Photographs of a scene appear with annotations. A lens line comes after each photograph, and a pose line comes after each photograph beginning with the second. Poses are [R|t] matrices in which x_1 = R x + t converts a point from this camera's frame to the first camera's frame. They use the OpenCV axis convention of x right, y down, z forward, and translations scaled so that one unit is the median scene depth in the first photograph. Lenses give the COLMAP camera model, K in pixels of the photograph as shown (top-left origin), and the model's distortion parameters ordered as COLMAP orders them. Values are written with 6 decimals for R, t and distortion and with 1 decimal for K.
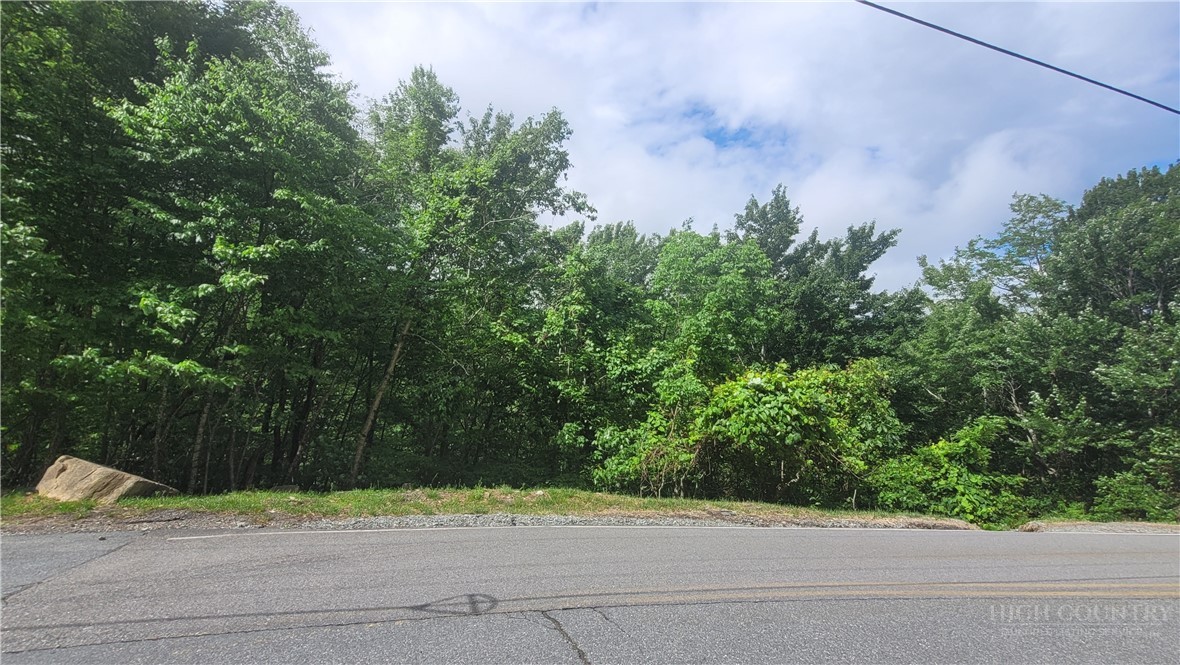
lens RADIAL K [[475.2, 0, 590.0], [0, 475.2, 332.5], [0, 0, 1]] dist [-0.000478, -0.000306]
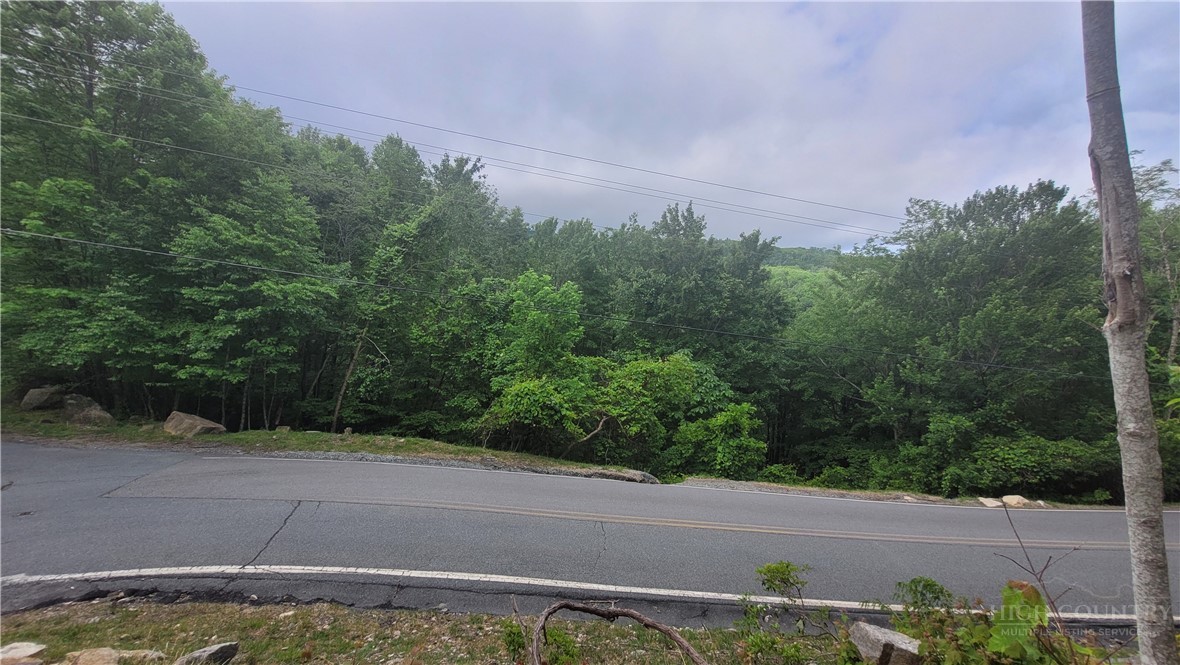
lens RADIAL K [[414.4, 0, 590.0], [0, 414.4, 332.5], [0, 0, 1]] dist [-0.000102, -0.000051]
pose [[0.991156, 0.031896, -0.128813, 0.543278], [-0.012356, 0.988650, 0.149731, -0.222113], [0.132127, -0.146815, 0.980300, -0.286706]]
